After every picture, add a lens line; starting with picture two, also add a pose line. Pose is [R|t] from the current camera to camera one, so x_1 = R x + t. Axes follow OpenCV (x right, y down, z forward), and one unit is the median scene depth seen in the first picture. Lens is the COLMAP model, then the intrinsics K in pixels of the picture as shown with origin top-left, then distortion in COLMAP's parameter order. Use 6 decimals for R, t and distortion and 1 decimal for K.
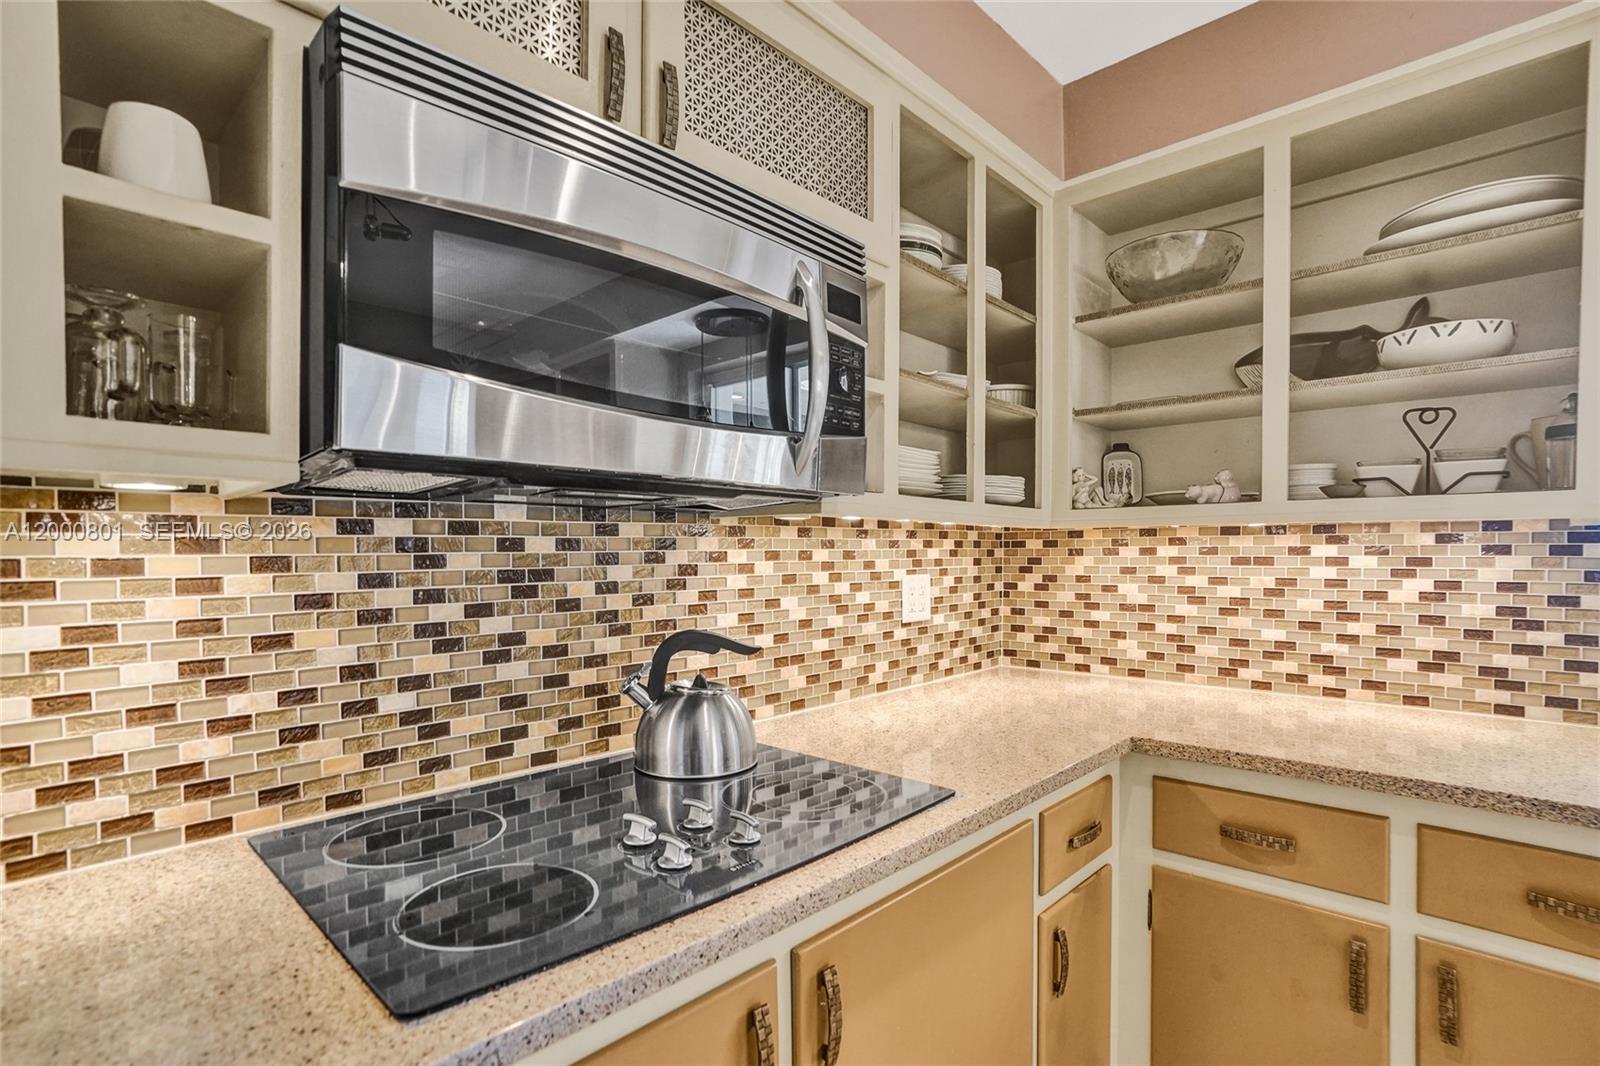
lens RADIAL K [[776.8, 0, 799.1], [0, 776.8, 564.9], [0, 0, 1]] dist [-0.056340, 0.032416]
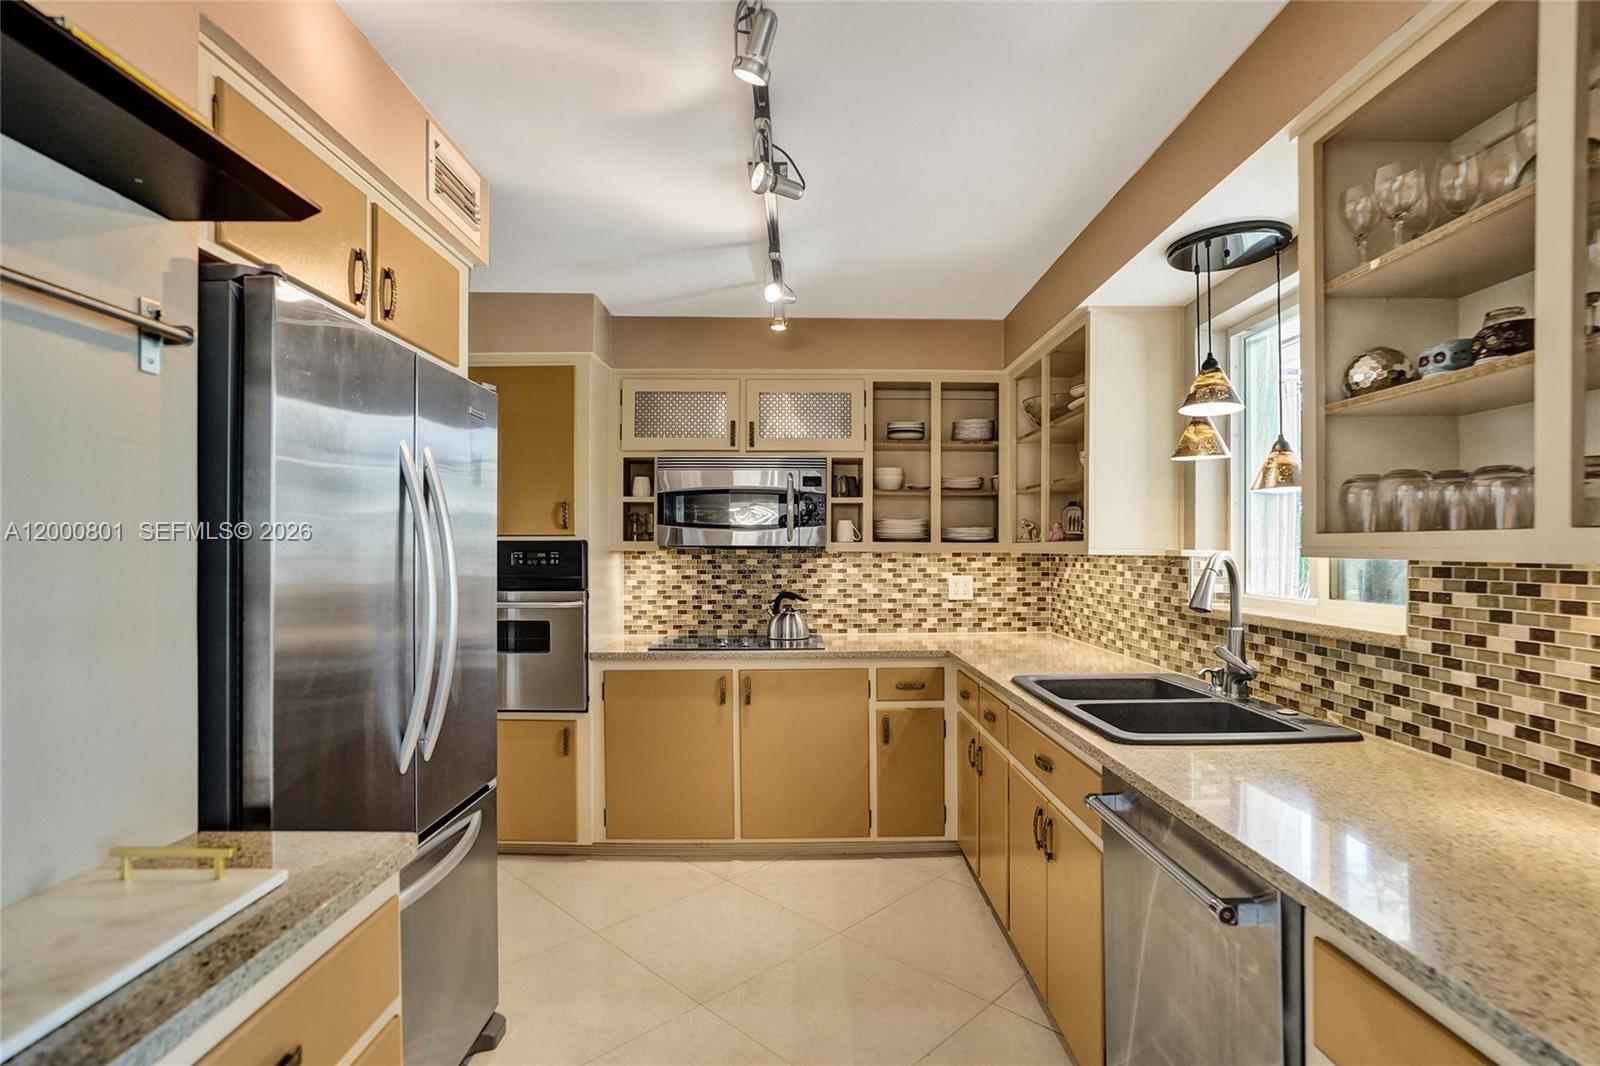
lens RADIAL K [[767.1, 0, 798.1], [0, 767.1, 537.5], [0, 0, 1]] dist [-0.054179, 0.032732]
pose [[0.688049, -0.009193, -0.725606, 1.540832], [-0.011210, 0.999666, -0.023296, -0.041187], [0.725578, 0.024163, 0.687716, -0.744582]]
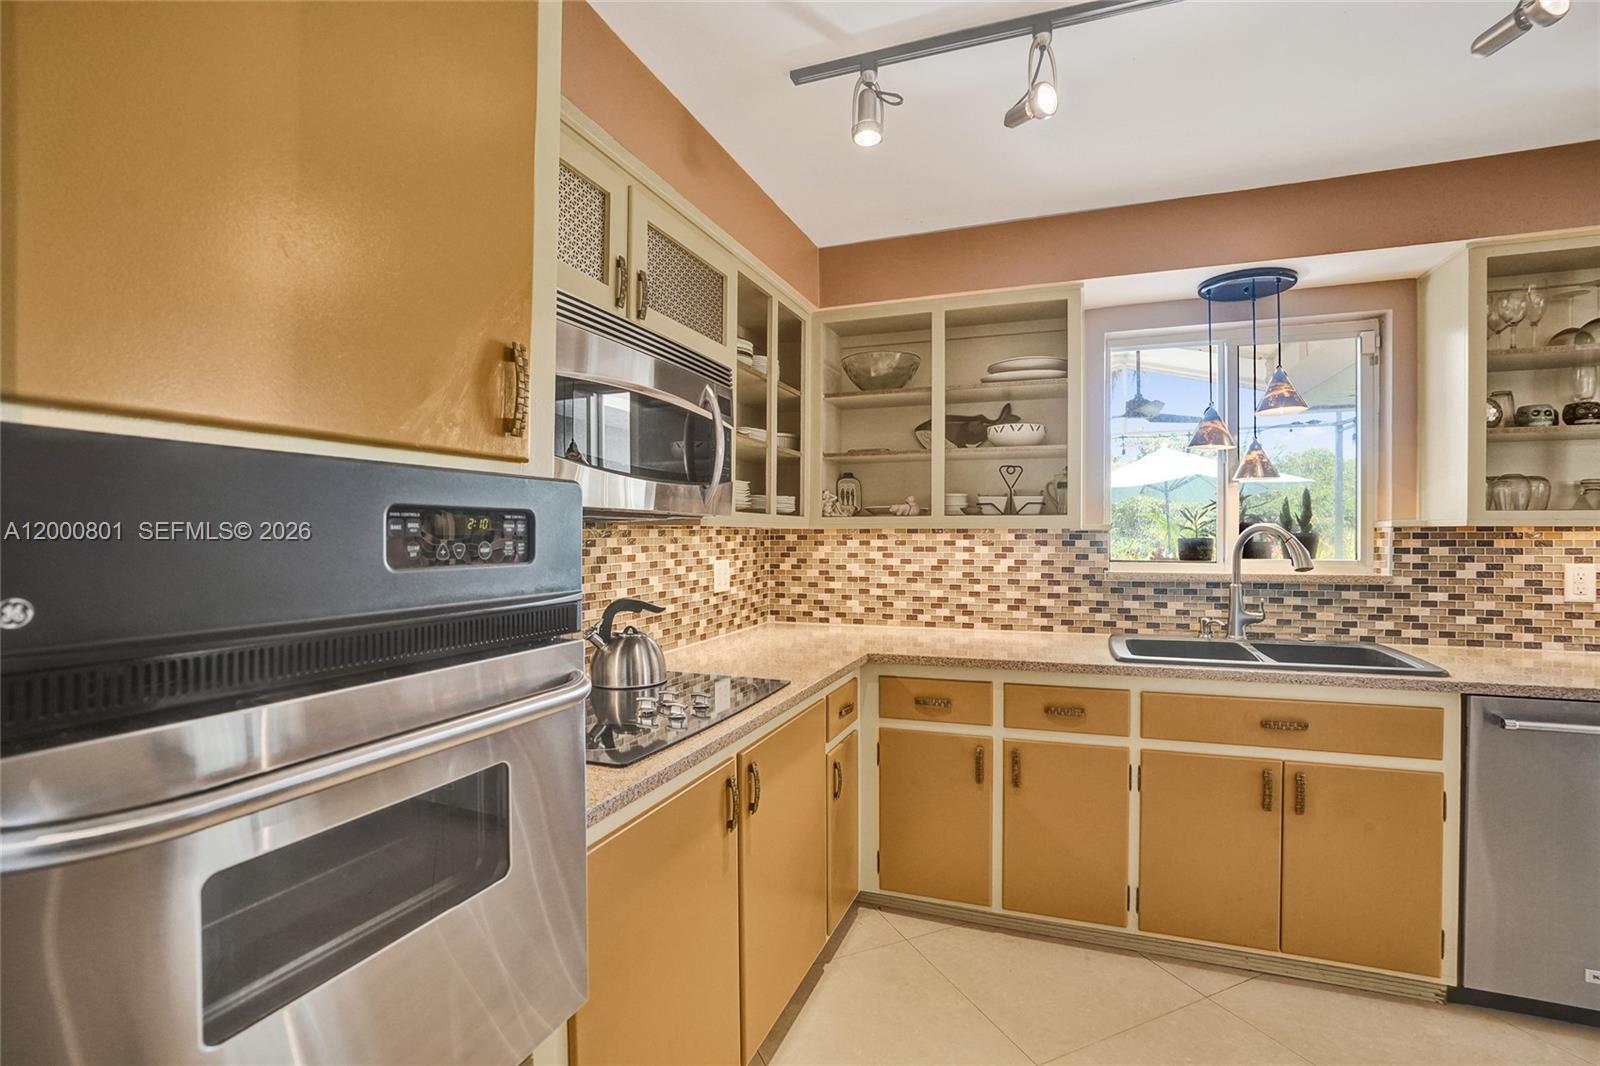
lens RADIAL K [[745.8, 0, 800.0], [0, 745.8, 533.0], [0, 0, 1]] dist [-0.064258, 0.027227]
pose [[0.924624, 0.000059, 0.380881, -0.302428], [0.005860, 0.999879, -0.014381, -0.020755], [-0.380836, 0.015530, 0.924512, -0.432371]]
